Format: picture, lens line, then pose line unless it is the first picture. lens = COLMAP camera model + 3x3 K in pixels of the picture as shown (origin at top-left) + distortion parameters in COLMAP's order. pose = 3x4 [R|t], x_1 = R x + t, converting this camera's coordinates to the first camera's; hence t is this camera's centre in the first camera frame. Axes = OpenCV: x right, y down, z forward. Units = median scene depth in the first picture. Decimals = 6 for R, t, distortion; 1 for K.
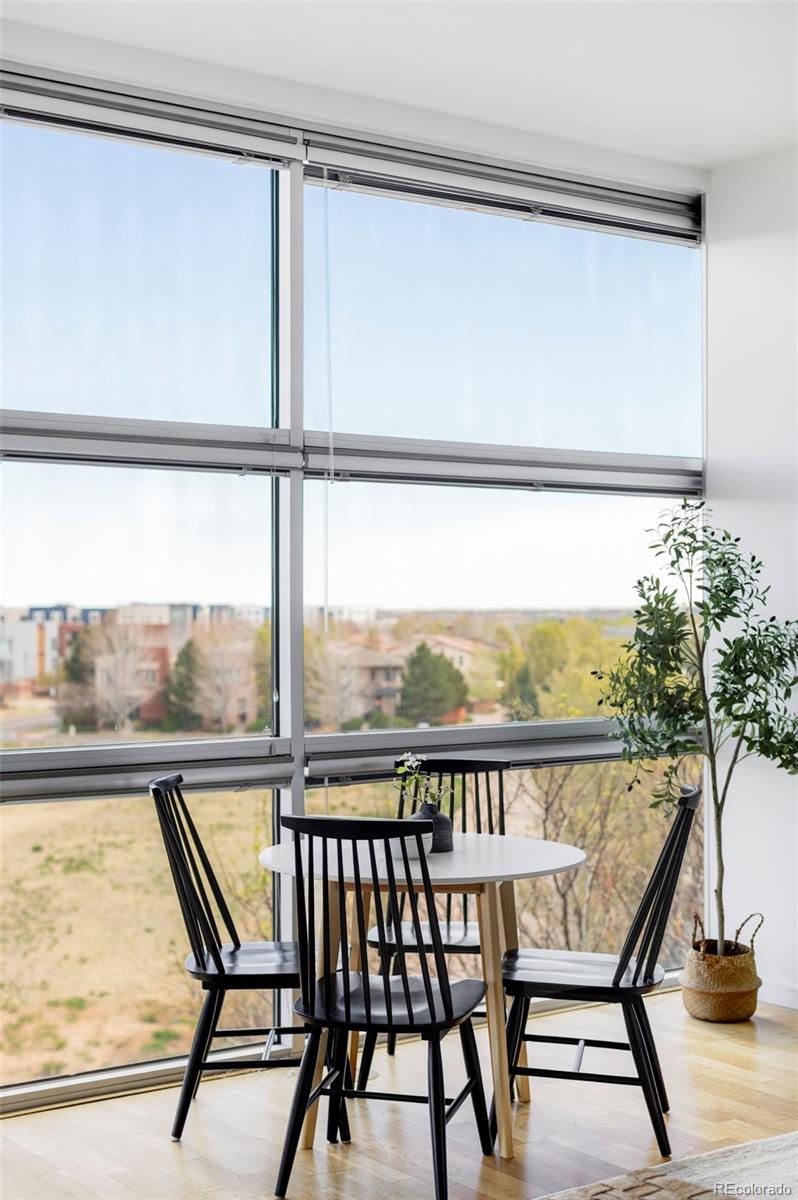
lens RADIAL K [[1750.0, 0, 360.3], [0, 1750.0, 597.8], [0, 0, 1]] dist [0.002999, 0.000000]
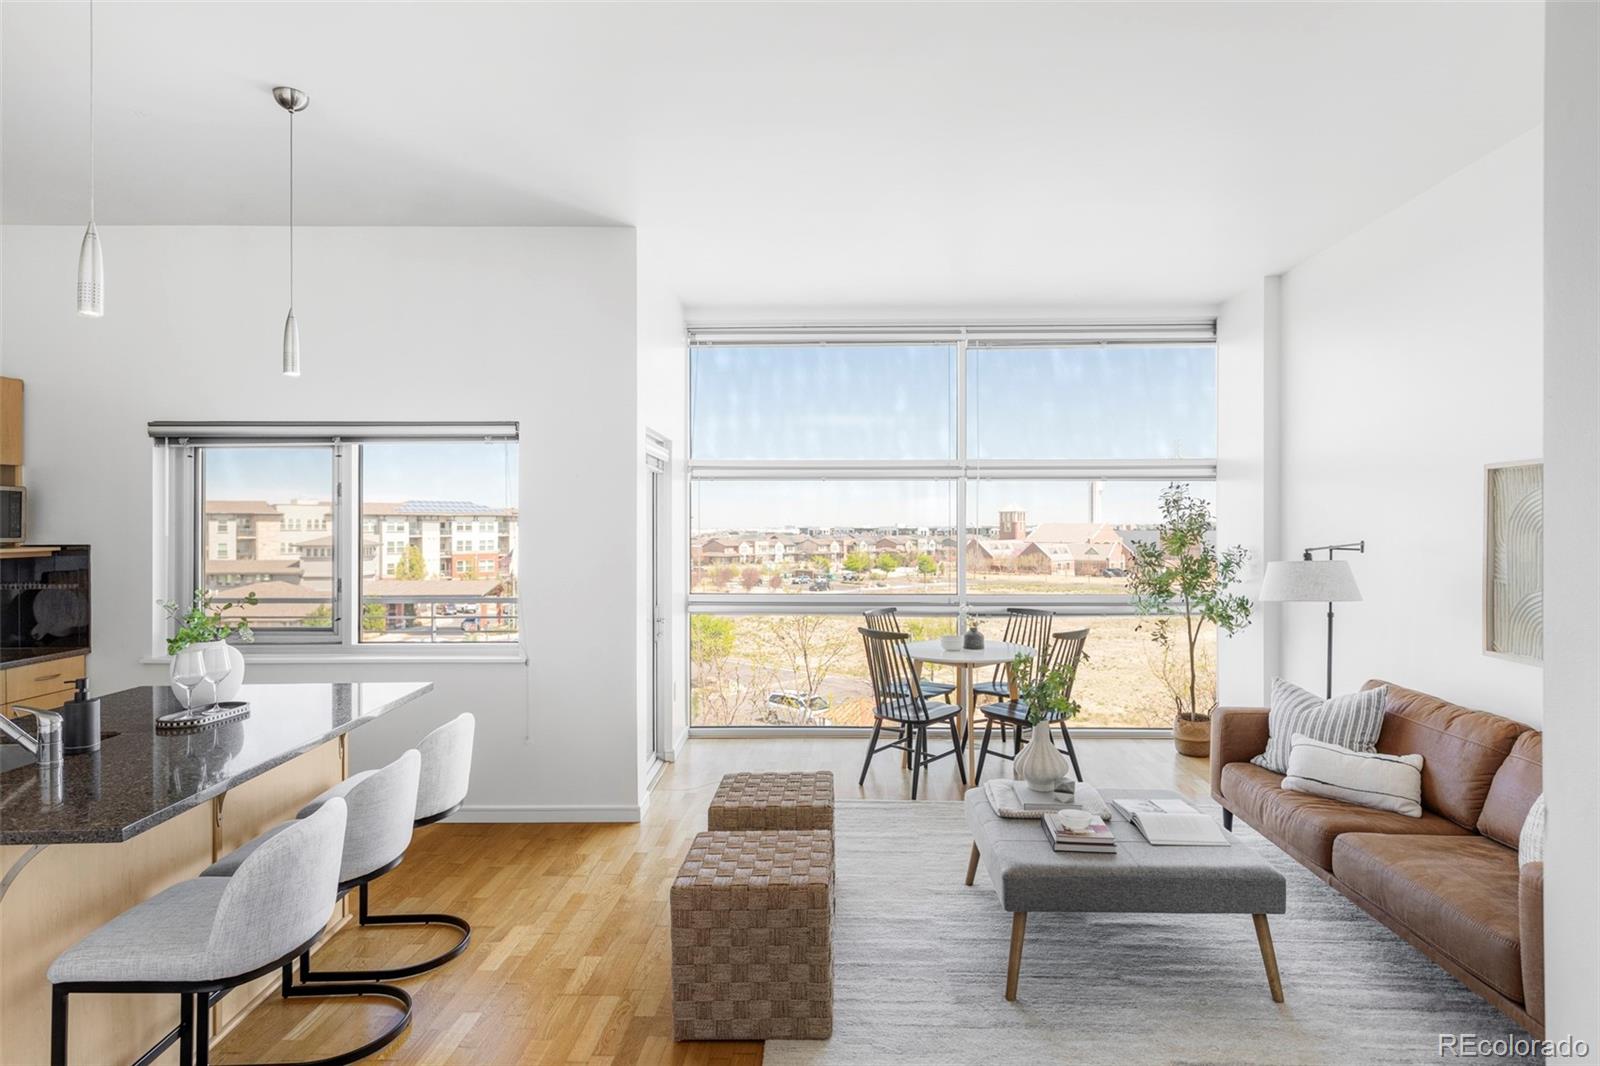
lens RADIAL K [[846.6, 0, 812.8], [0, 846.6, 530.3], [0, 0, 1]] dist [0.004944, -0.000457]
pose [[0.793814, 0.005619, -0.608135, 0.451753], [0.003075, 0.999907, 0.013254, -0.018712], [0.608153, -0.012391, 0.793723, 0.013200]]
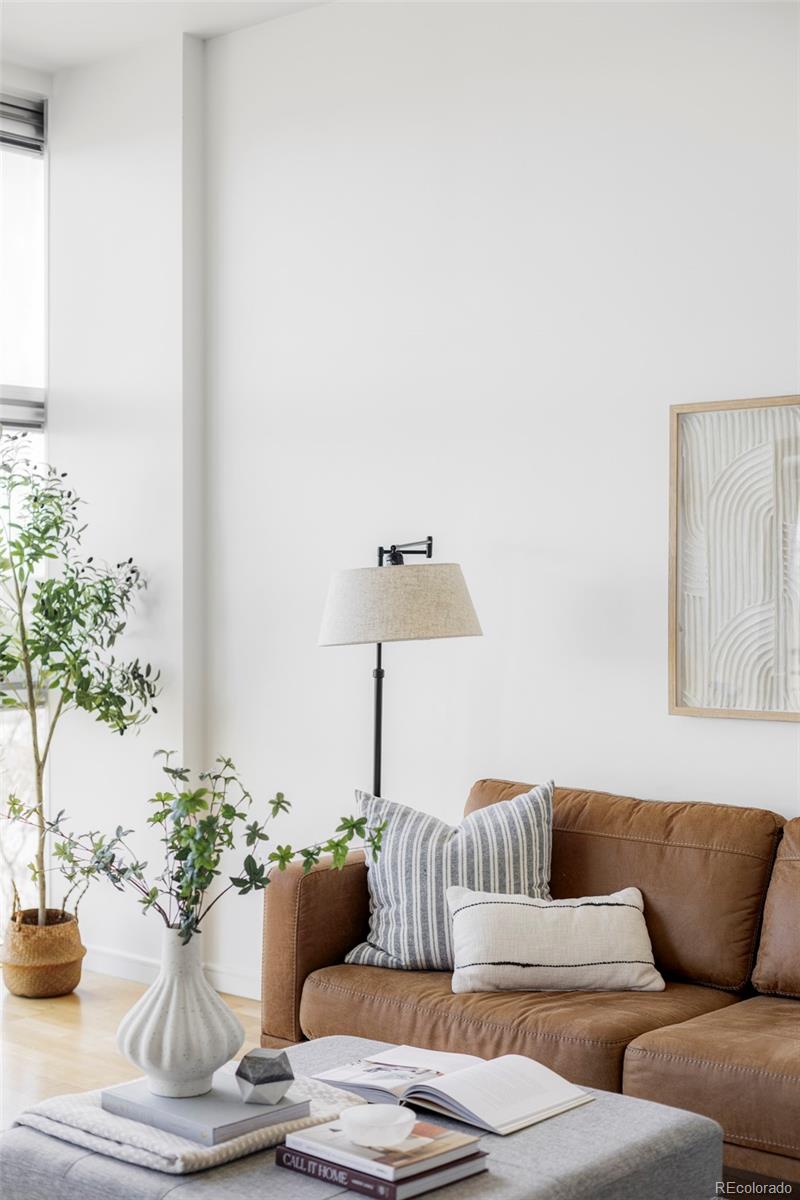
lens RADIAL K [[1750.0, 0, 387.6], [0, 1750.0, 602.7], [0, 0, 1]] dist [0.002999, 0.000000]
pose [[0.969313, 0.001144, 0.245828, 0.160011], [-0.006158, 0.999788, 0.019628, 0.015511], [-0.245754, -0.020539, 0.969115, 0.066776]]
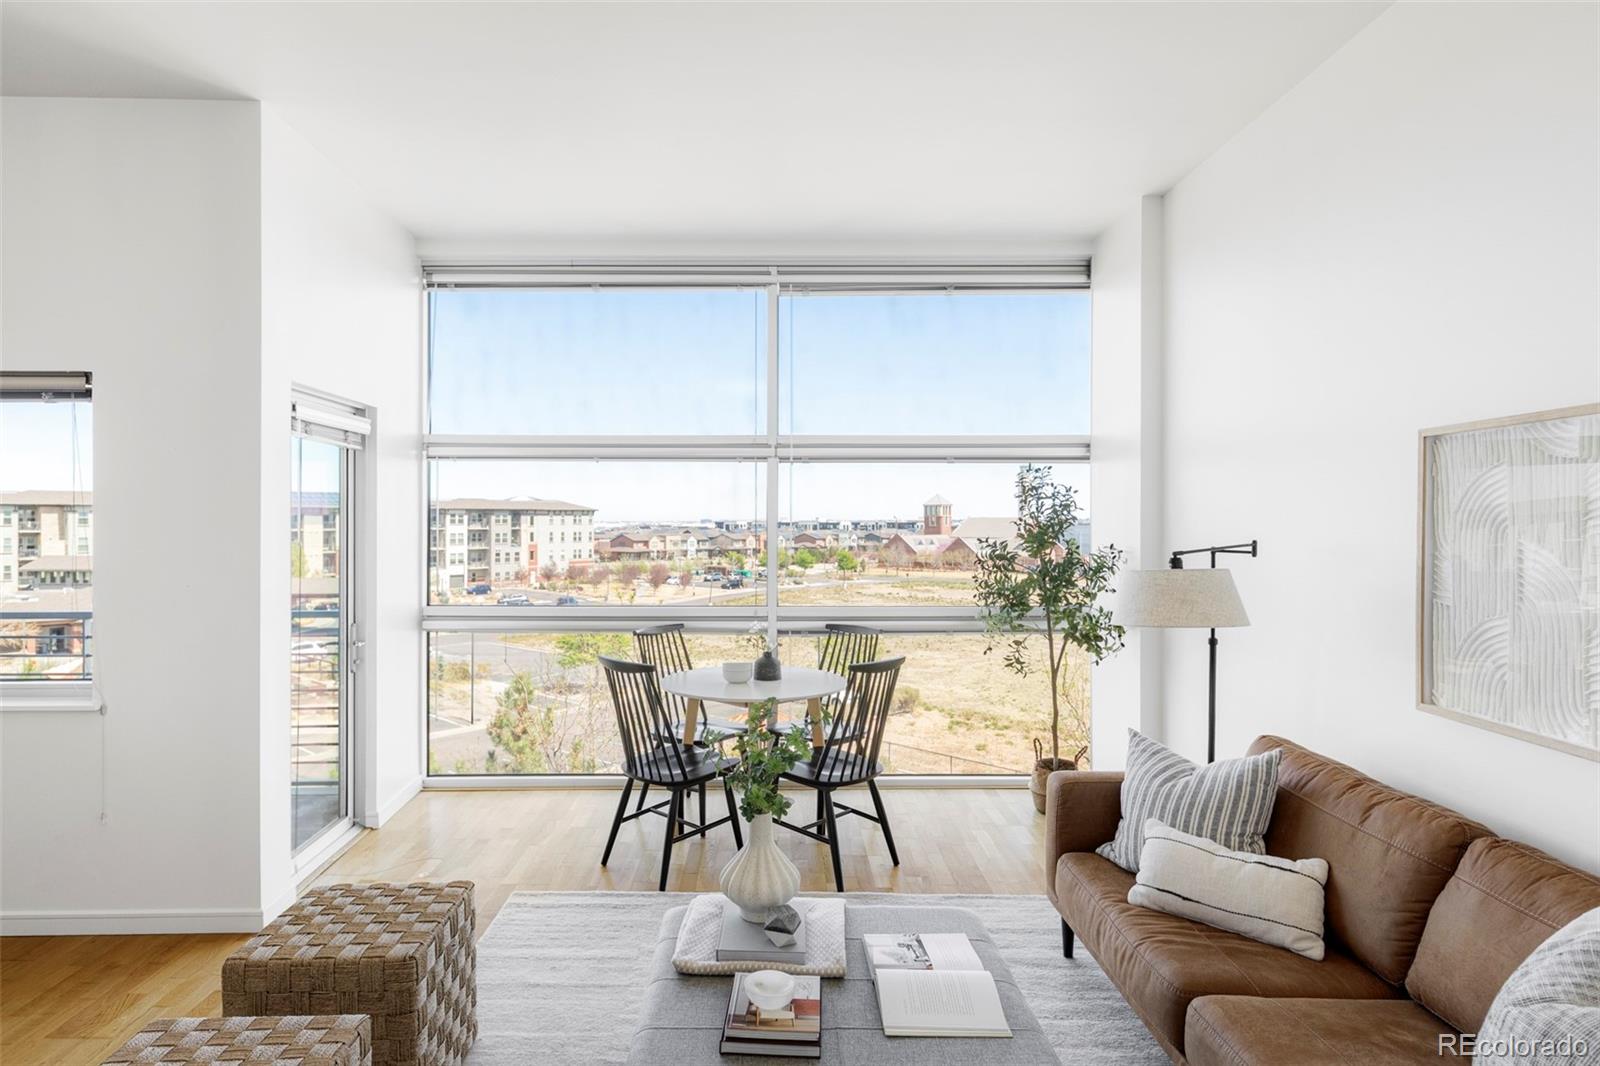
lens RADIAL K [[895.7, 0, 748.8], [0, 895.7, 525.1], [0, 0, 1]] dist [0.008463, -0.002495]
pose [[0.807735, 0.007018, -0.589504, 0.458240], [0.001538, 0.999901, 0.014011, -0.016372], [0.589544, -0.012224, 0.807644, 0.235562]]
